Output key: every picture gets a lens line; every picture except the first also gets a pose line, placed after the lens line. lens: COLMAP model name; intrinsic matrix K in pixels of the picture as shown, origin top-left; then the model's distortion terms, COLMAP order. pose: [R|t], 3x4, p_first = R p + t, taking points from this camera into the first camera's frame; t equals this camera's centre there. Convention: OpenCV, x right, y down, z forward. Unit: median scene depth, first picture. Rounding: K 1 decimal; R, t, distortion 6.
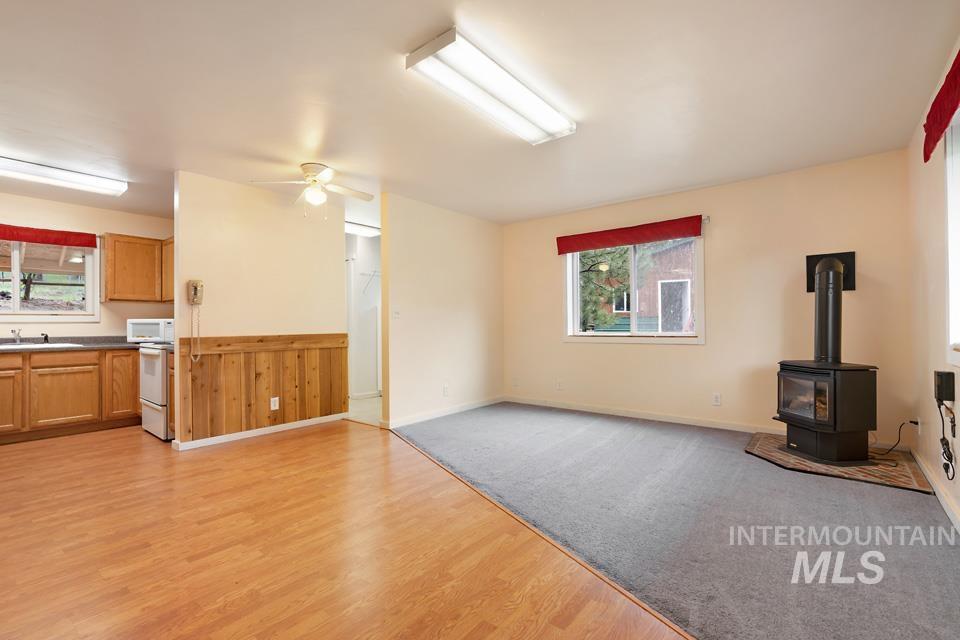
lens RADIAL K [[431.1, 0, 481.4], [0, 431.1, 324.6], [0, 0, 1]] dist [-0.017373, 0.012610]
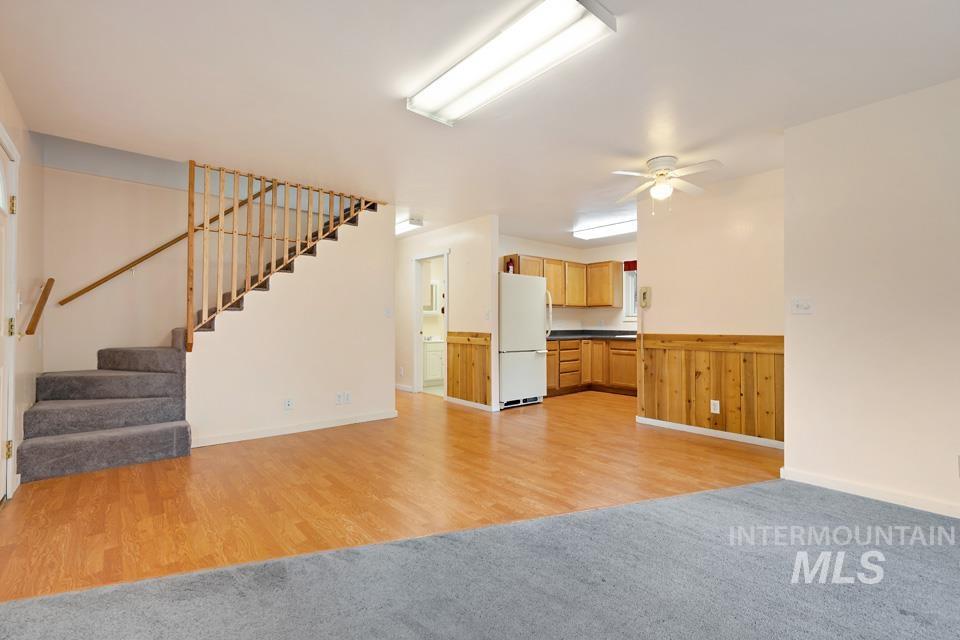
lens RADIAL K [[431.1, 0, 481.9], [0, 431.1, 324.4], [0, 0, 1]] dist [-0.017373, 0.012610]
pose [[-0.182452, 0.008104, -0.983181, 0.541698], [0.000985, 0.999967, 0.008060, -0.006054], [0.983214, 0.000502, -0.182454, 0.665533]]
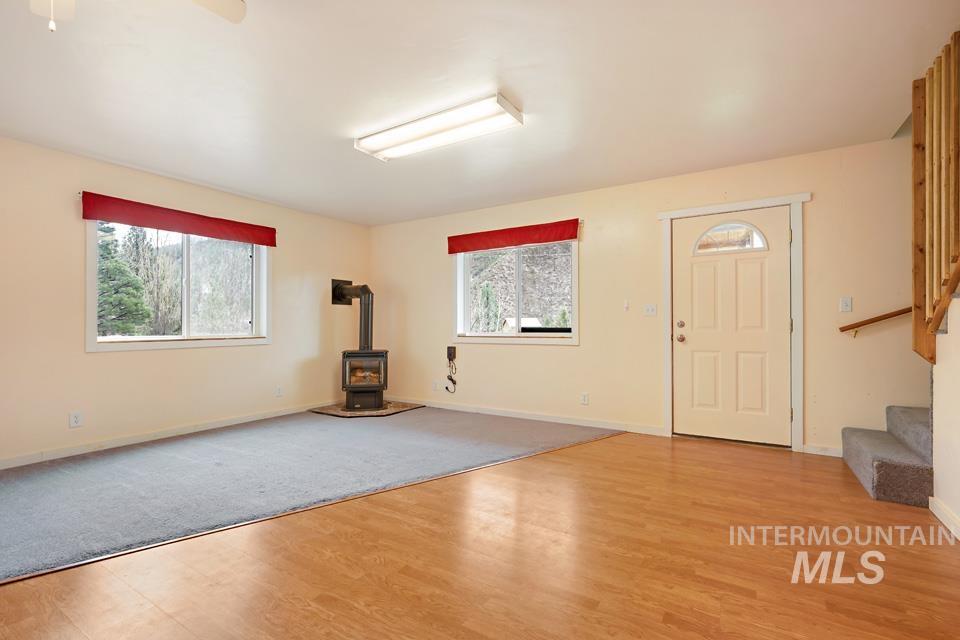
lens RADIAL K [[431.1, 0, 486.7], [0, 431.1, 326.5], [0, 0, 1]] dist [-0.017373, 0.012610]
pose [[-0.129487, 0.006623, 0.991559, -0.663374], [0.001189, 0.999978, -0.006524, 0.008780], [-0.991580, 0.000334, -0.129492, 0.590805]]
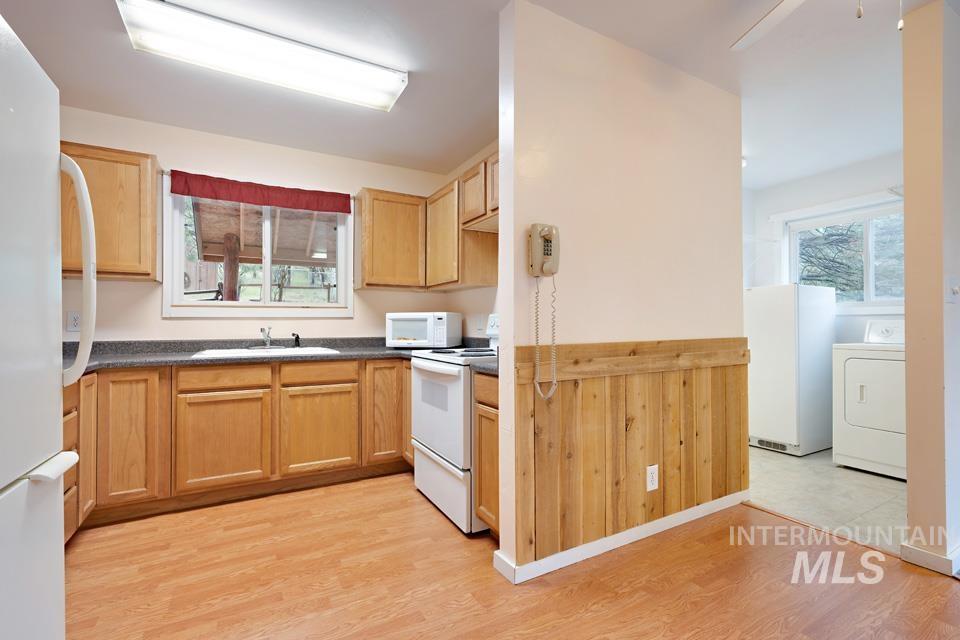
lens RADIAL K [[431.1, 0, 481.7], [0, 431.1, 323.3], [0, 0, 1]] dist [-0.017373, 0.012610]
pose [[0.930023, -0.000149, -0.367501, -0.481100], [-0.000748, 0.999997, -0.002297, 0.005618], [0.367500, 0.002411, 0.930020, 0.462457]]
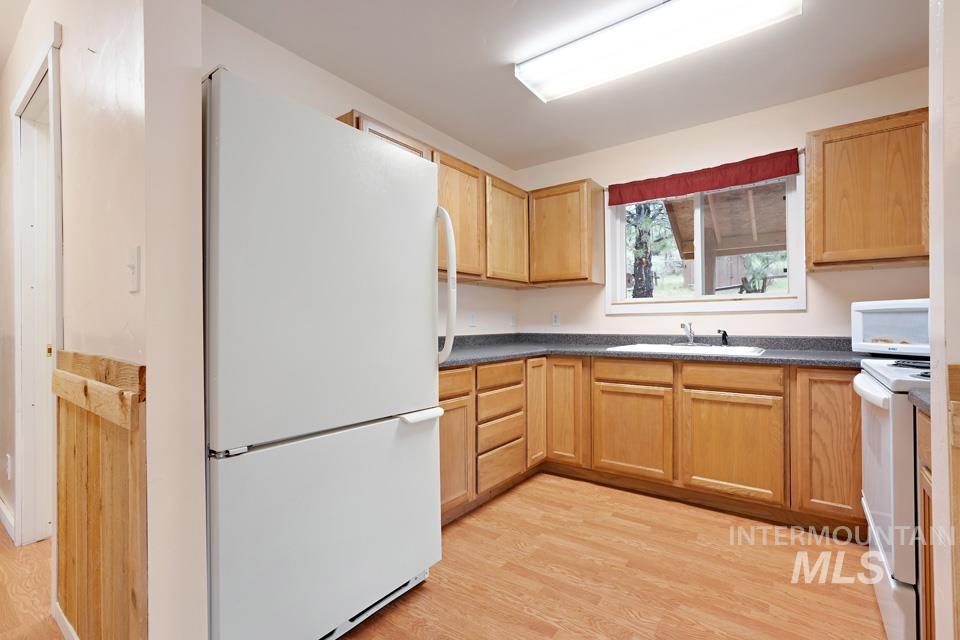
lens RADIAL K [[431.1, 0, 484.6], [0, 431.1, 320.7], [0, 0, 1]] dist [-0.017373, 0.012610]
pose [[0.048547, -0.001131, -0.998820, -0.421062], [0.005943, 0.999982, -0.000844, 0.006136], [0.998803, -0.005895, 0.048552, 0.641765]]
